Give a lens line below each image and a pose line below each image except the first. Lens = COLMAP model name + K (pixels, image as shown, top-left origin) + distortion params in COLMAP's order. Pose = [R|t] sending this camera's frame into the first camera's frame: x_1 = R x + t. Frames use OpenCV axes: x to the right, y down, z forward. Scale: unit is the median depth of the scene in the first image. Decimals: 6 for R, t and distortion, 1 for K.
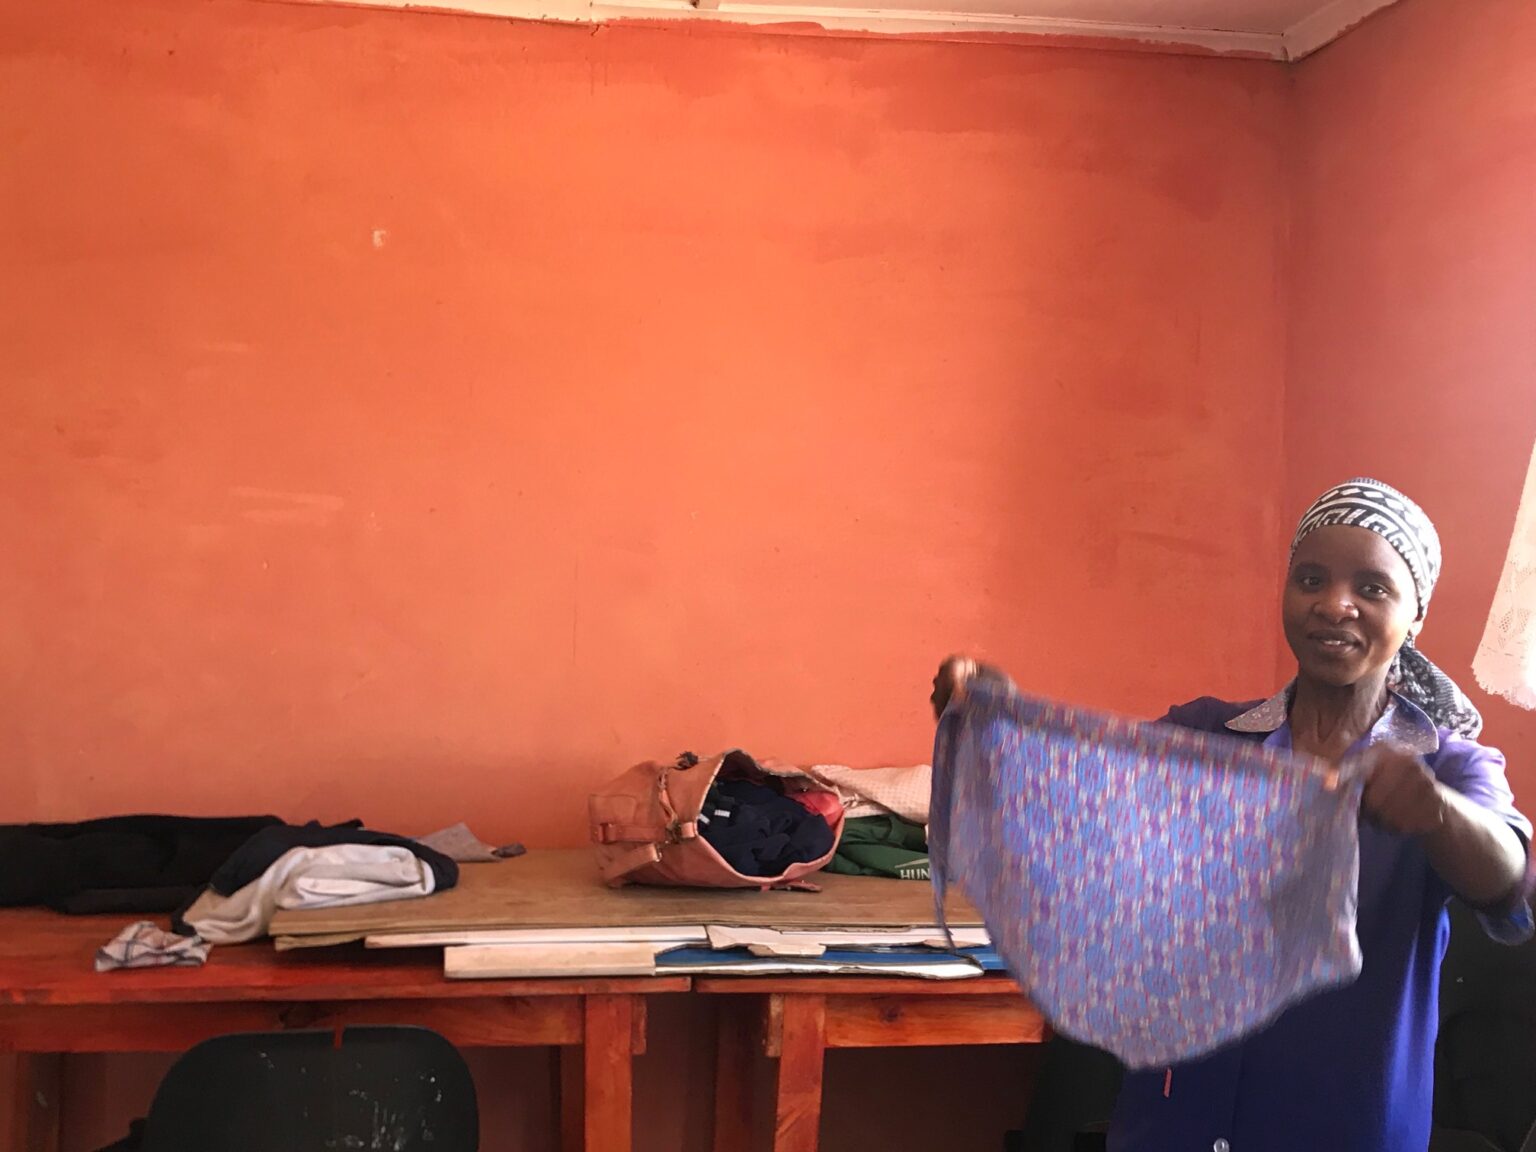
lens RADIAL K [[1772.4, 0, 763.1], [0, 1772.4, 568.1], [0, 0, 1]] dist [0.127534, -0.779123]
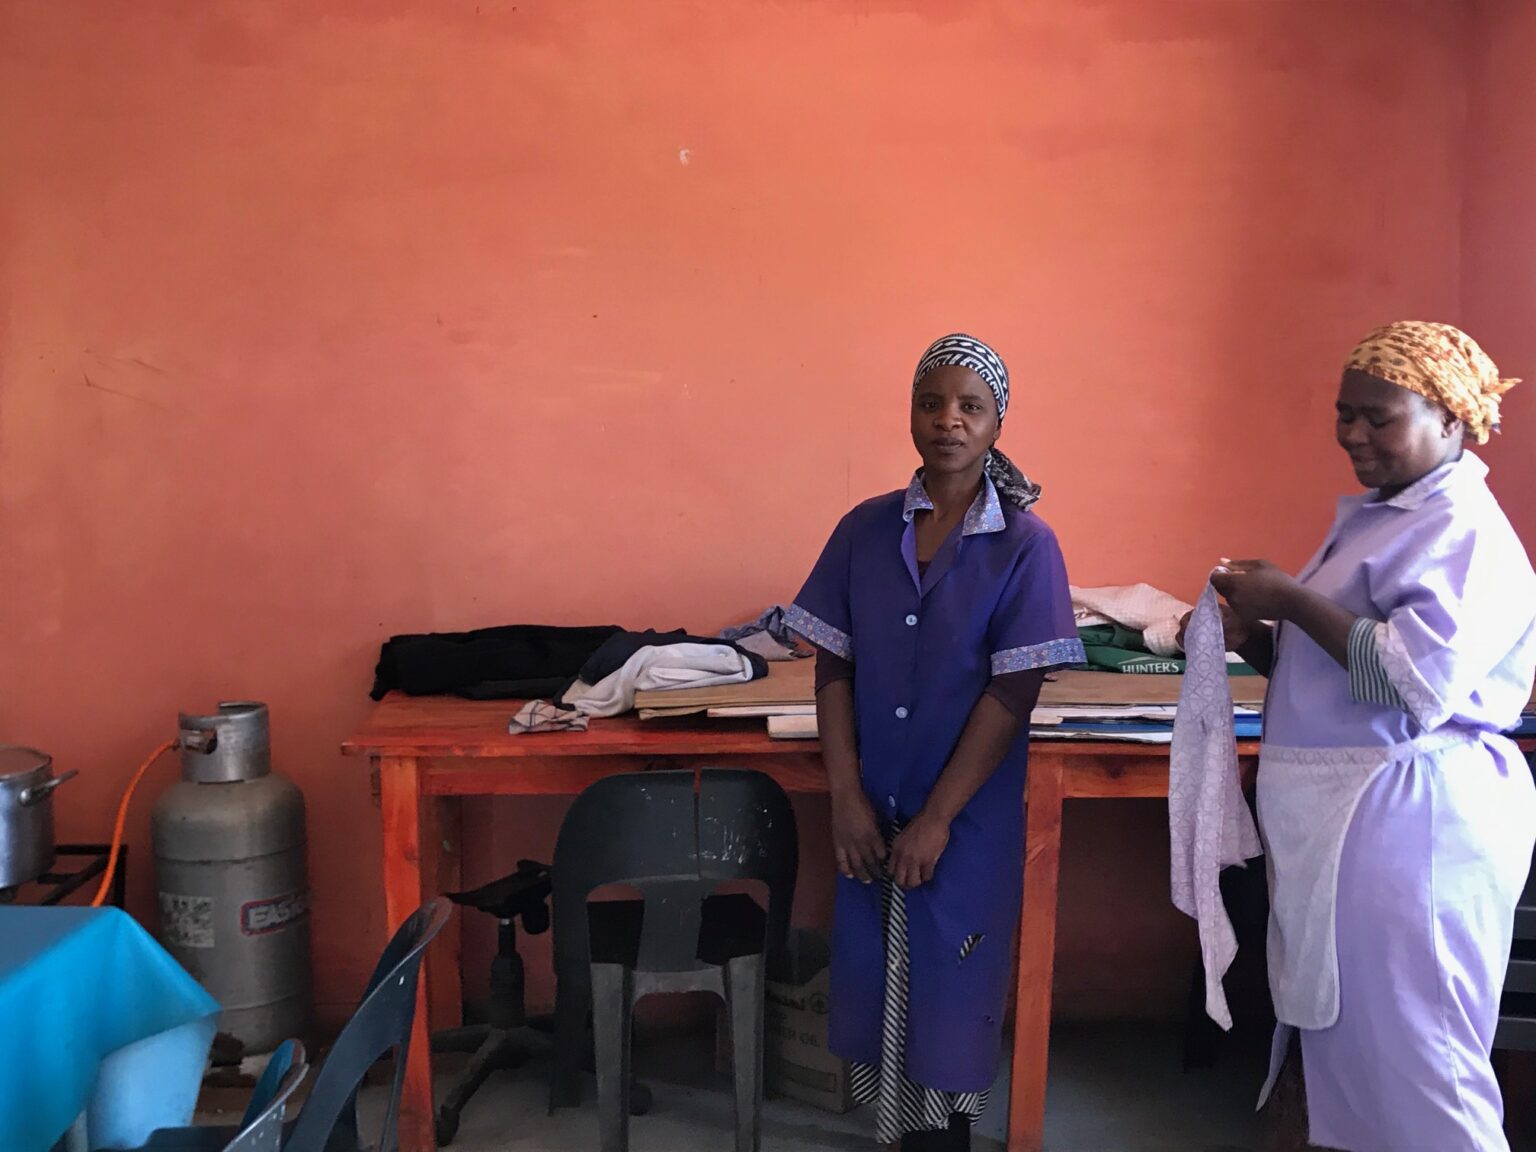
lens RADIAL K [[1772.4, 0, 763.1], [0, 1772.4, 568.1], [0, 0, 1]] dist [0.127534, -0.779123]
pose [[0.992579, -0.011153, -0.121092, -0.021562], [0.020507, 0.996875, 0.076283, 0.004397], [0.119863, -0.078201, 0.989706, -0.265213]]
